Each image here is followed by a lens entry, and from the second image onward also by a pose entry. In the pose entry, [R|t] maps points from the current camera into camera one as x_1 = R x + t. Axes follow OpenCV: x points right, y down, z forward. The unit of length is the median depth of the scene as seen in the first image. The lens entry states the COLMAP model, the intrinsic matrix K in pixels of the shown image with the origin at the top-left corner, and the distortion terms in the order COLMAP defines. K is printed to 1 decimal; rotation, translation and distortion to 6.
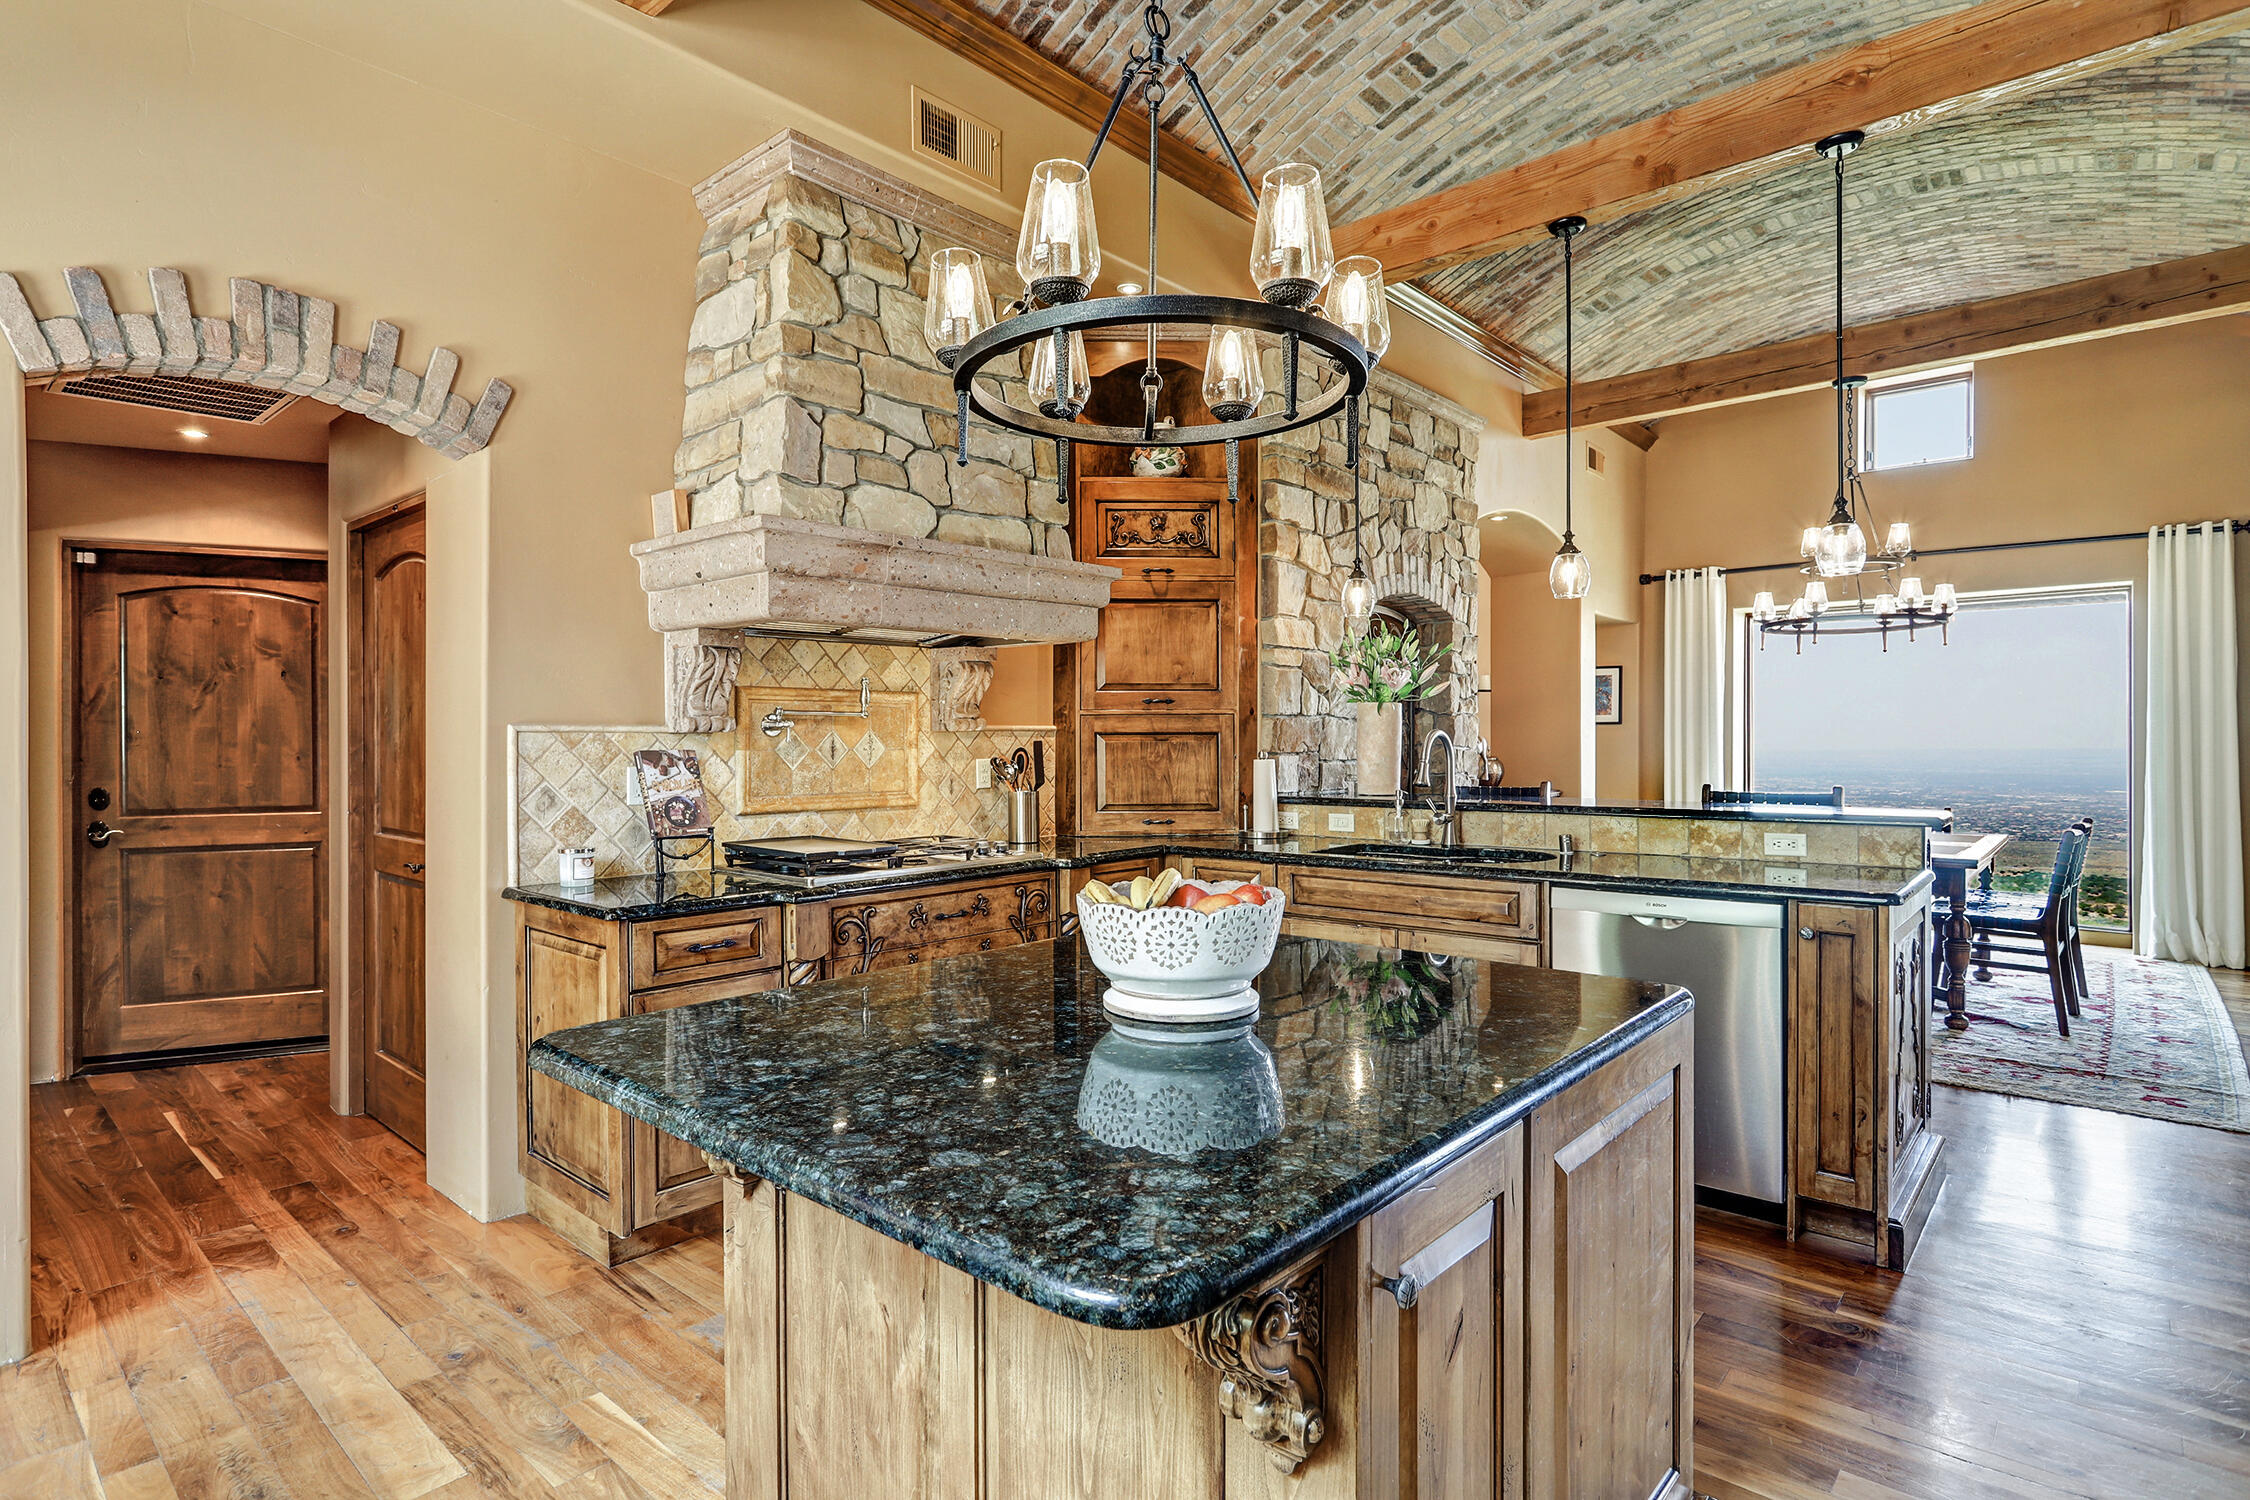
lens RADIAL K [[1126.5, 0, 1083.2], [0, 1126.5, 752.3], [0, 0, 1]] dist [-0.017625, 0.003236]
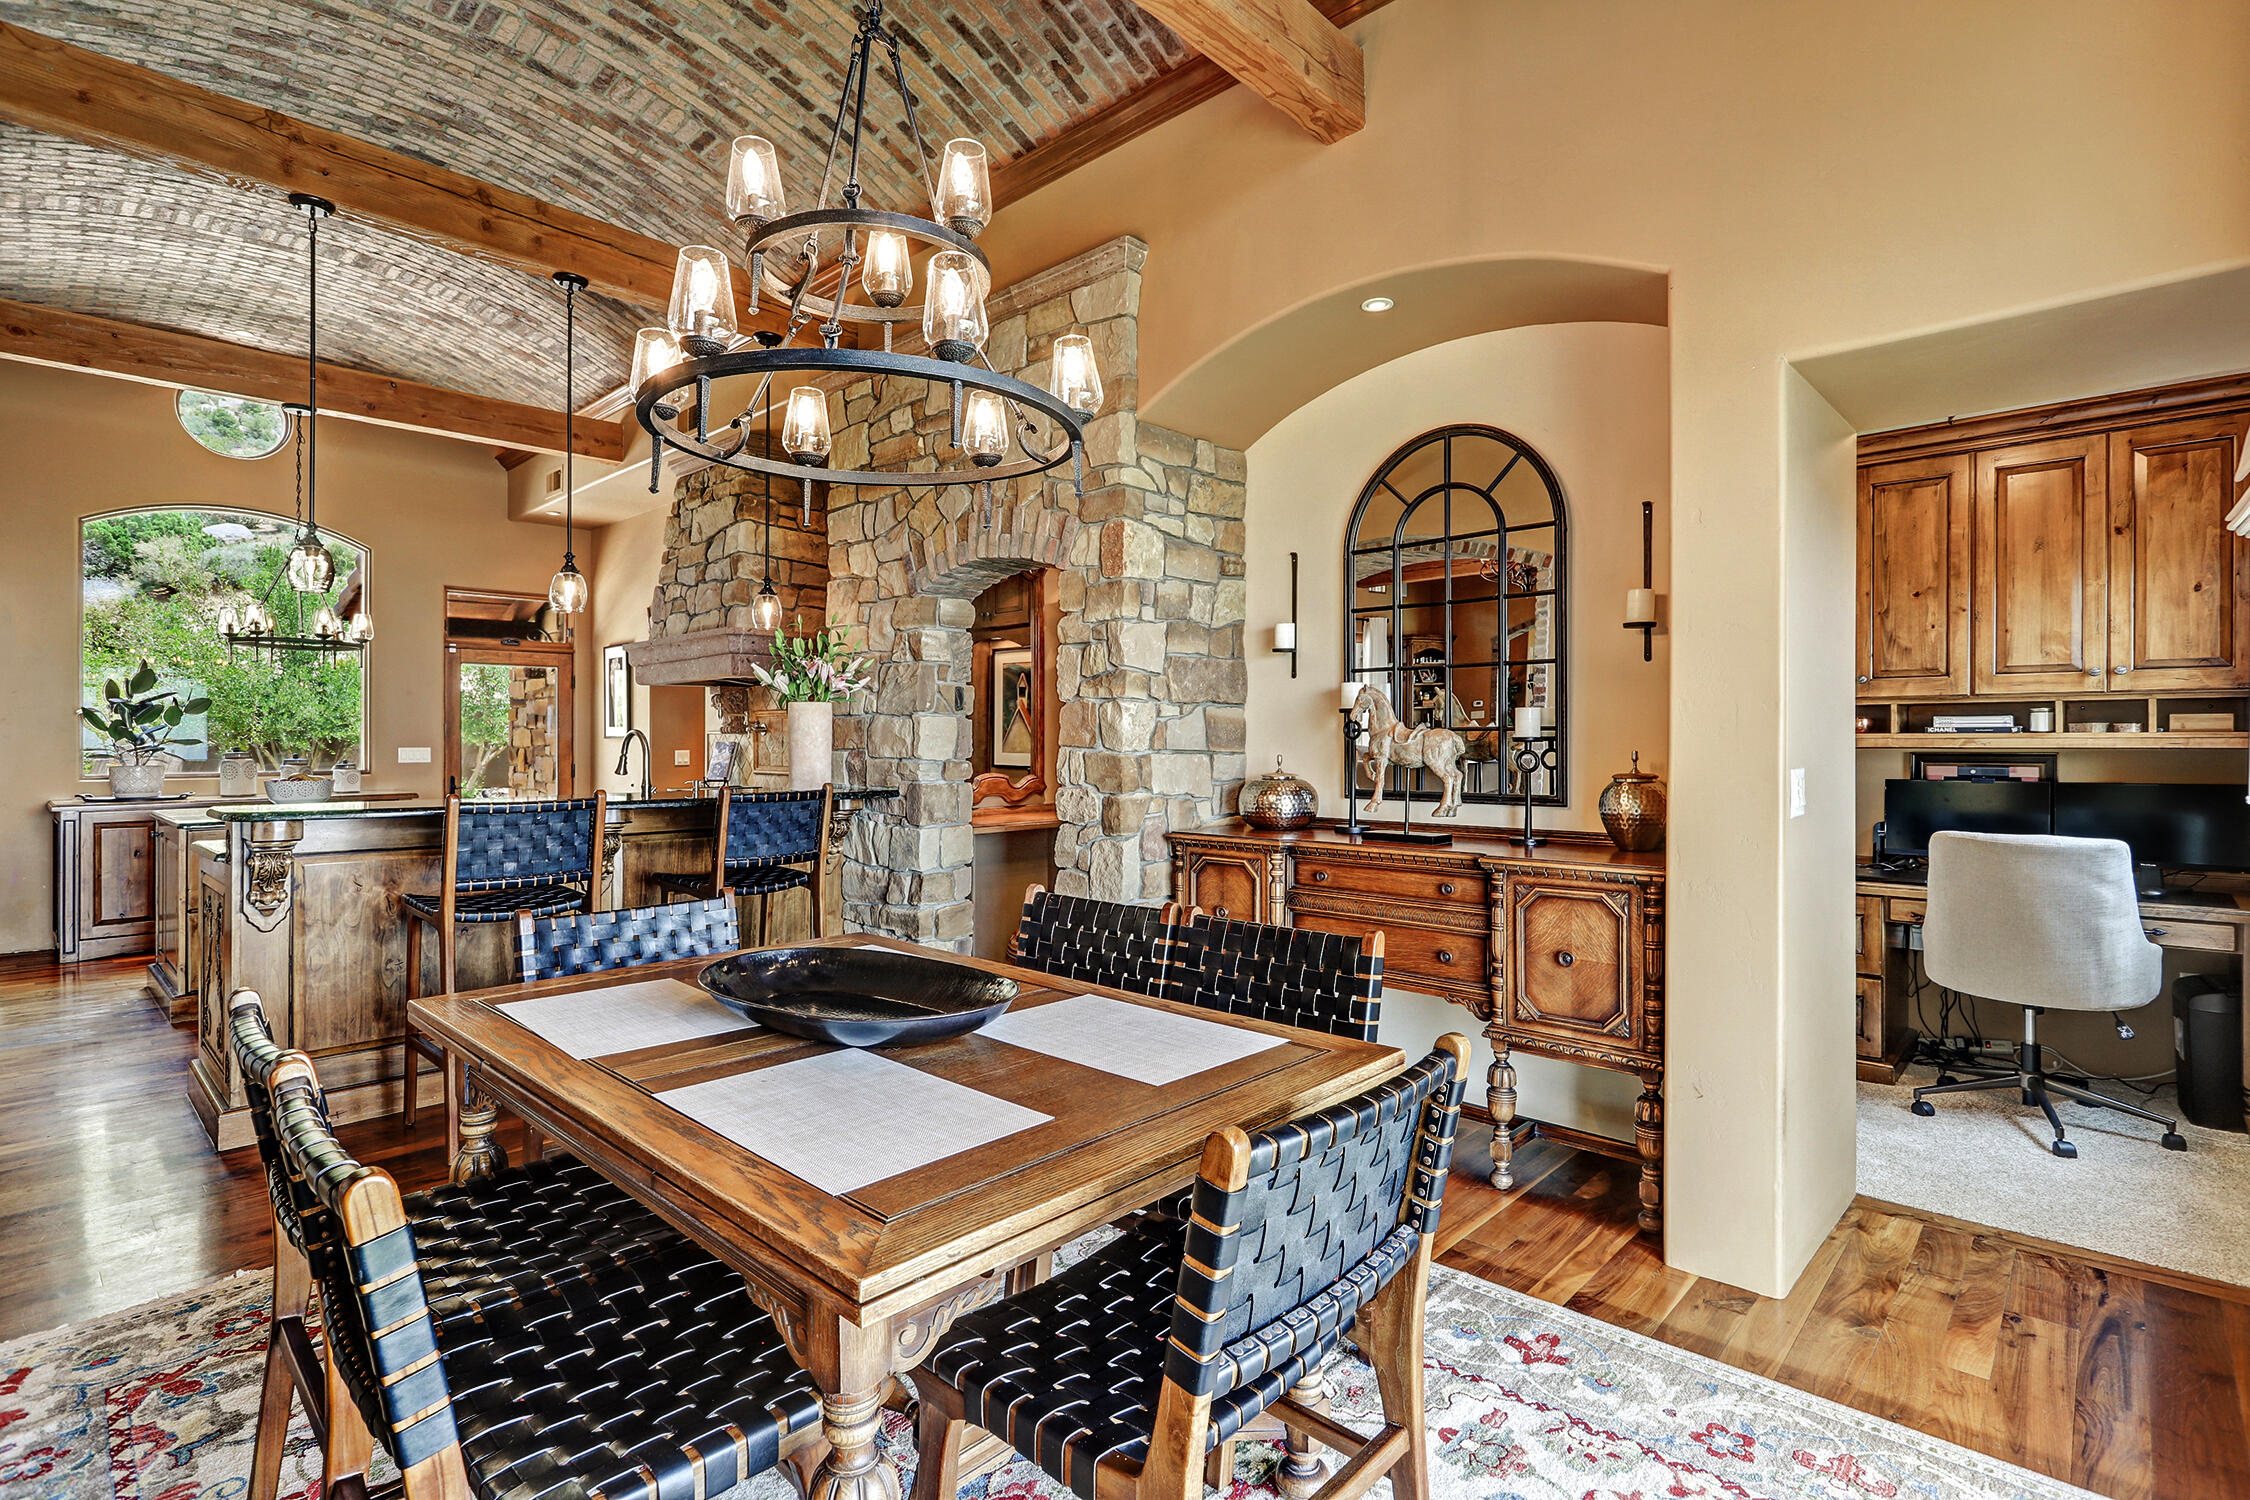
lens RADIAL K [[1075.0, 0, 1164.1], [0, 1075.0, 738.4], [0, 0, 1]] dist [-0.005925, 0.003067]
pose [[0.007847, 0.002106, -0.999967, 1.331883], [-0.009511, 0.999953, 0.002031, -0.016421], [0.999924, 0.009494, 0.007867, 1.398792]]
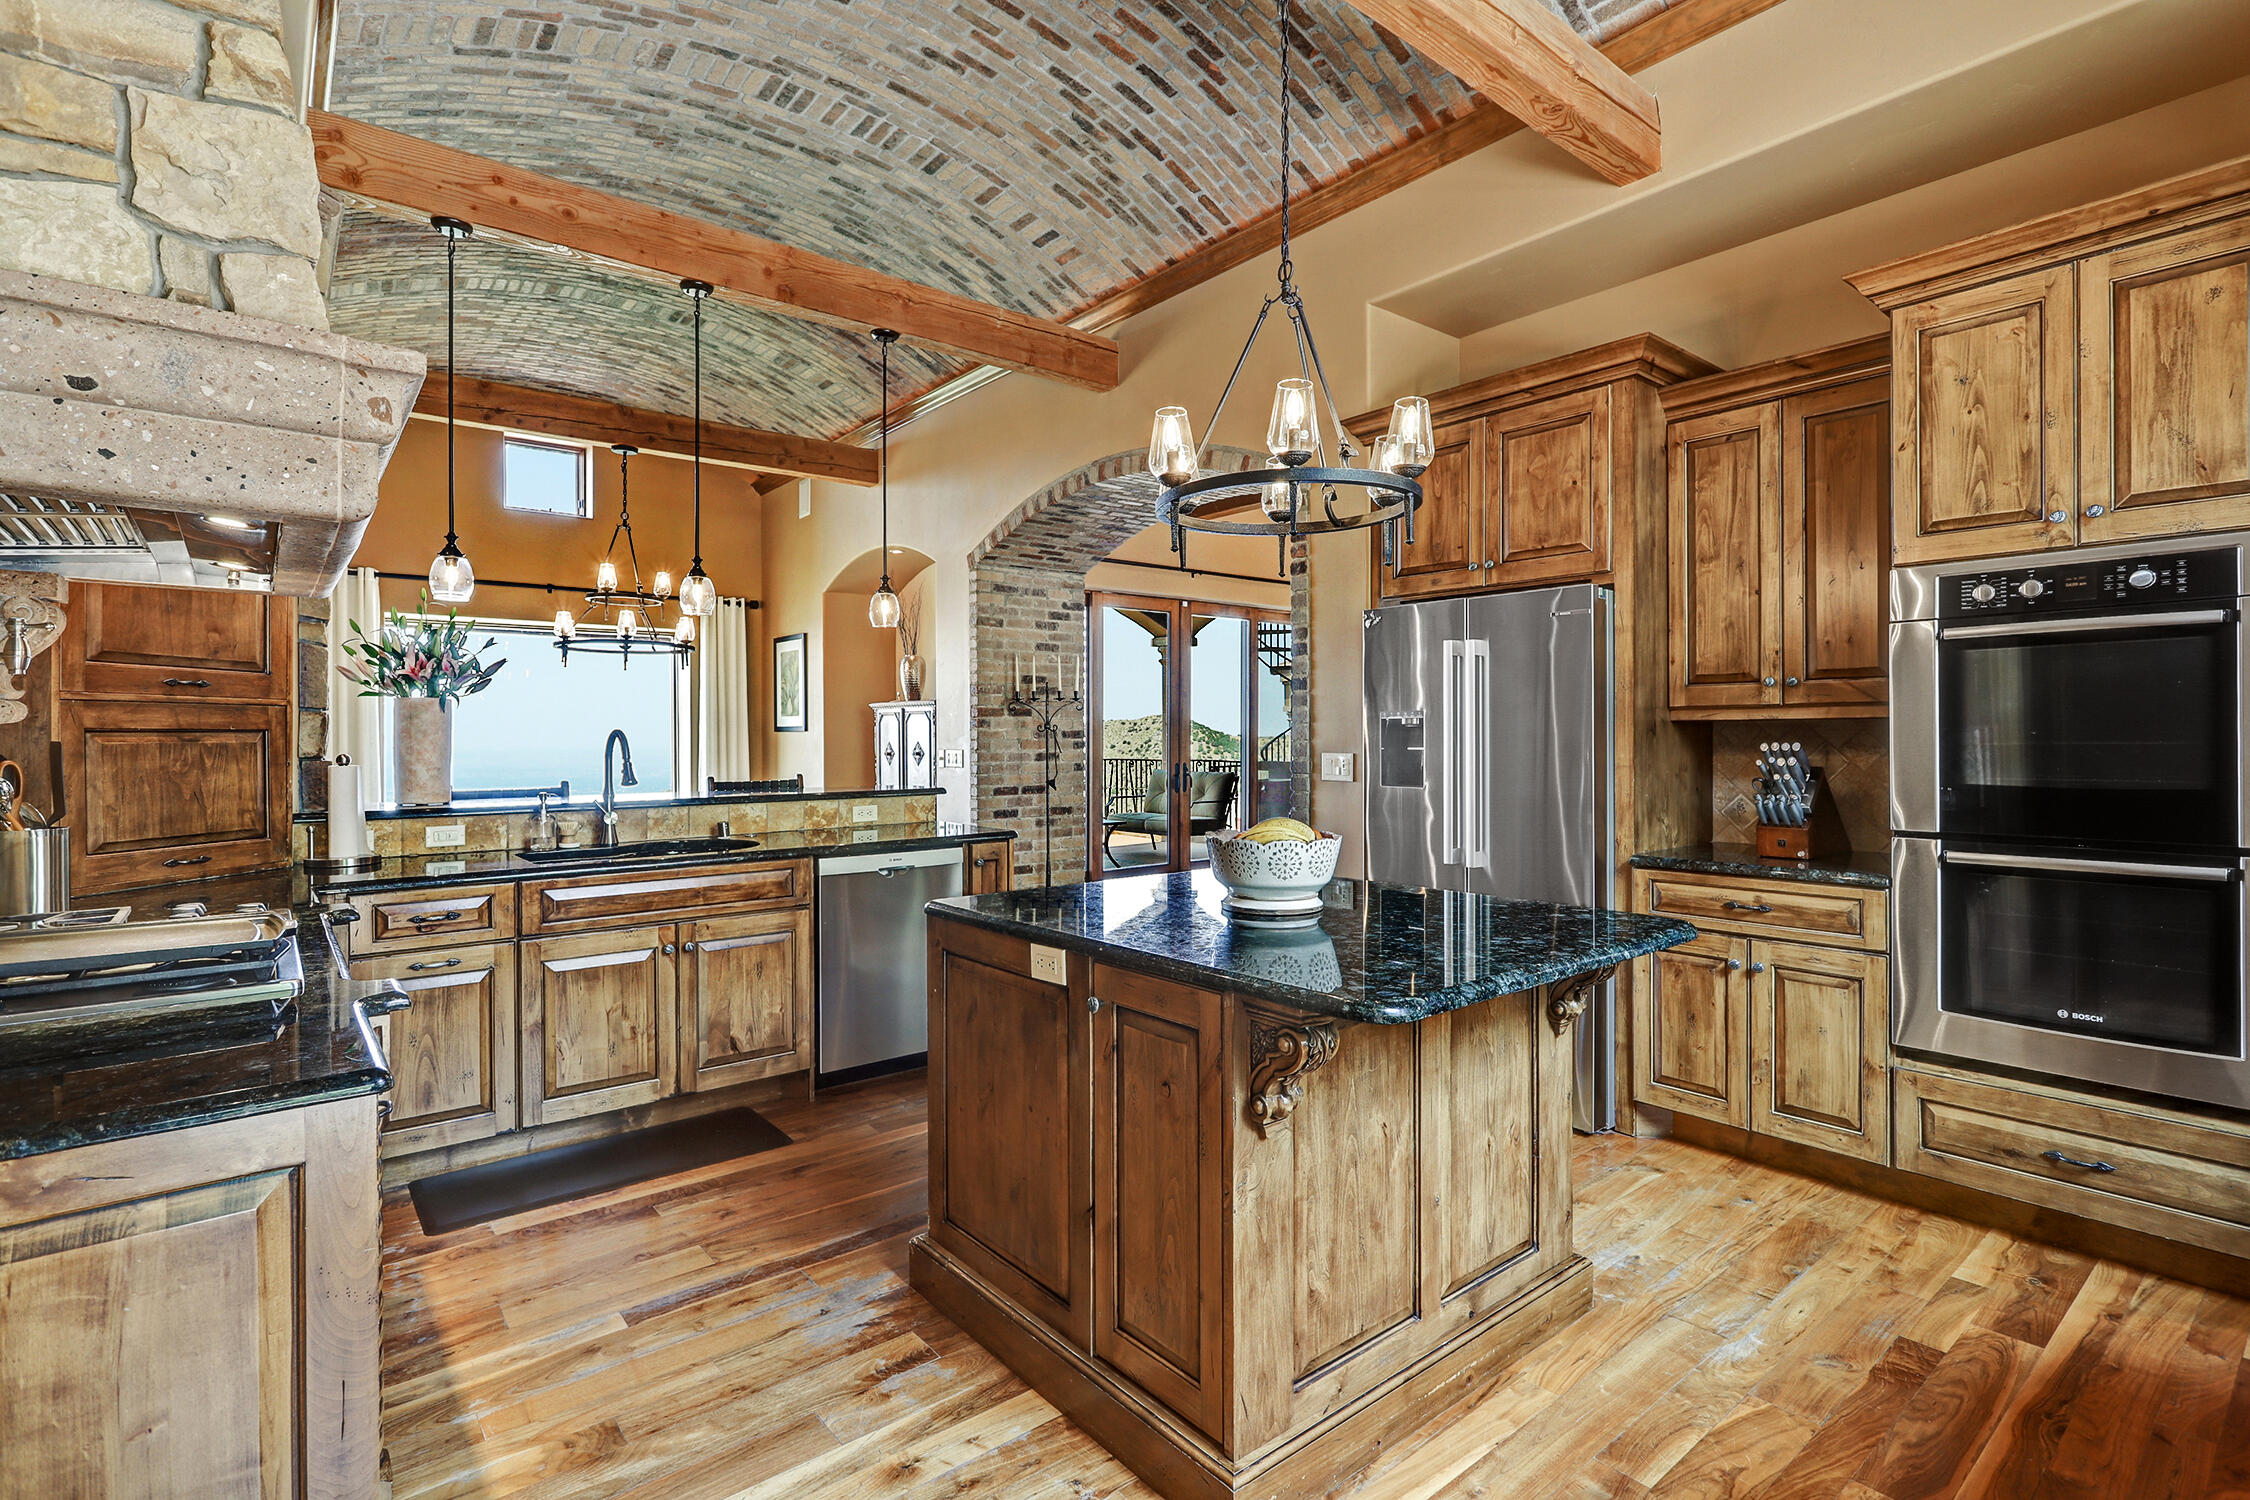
lens RADIAL K [[1075.0, 0, 1139.2], [0, 1075.0, 746.4], [0, 0, 1]] dist [-0.005925, 0.003067]
pose [[0.135128, -0.005286, 0.990814, -0.511871], [0.014642, 0.999887, 0.003337, -0.001439], [-0.990720, 0.014056, 0.135190, 0.358060]]
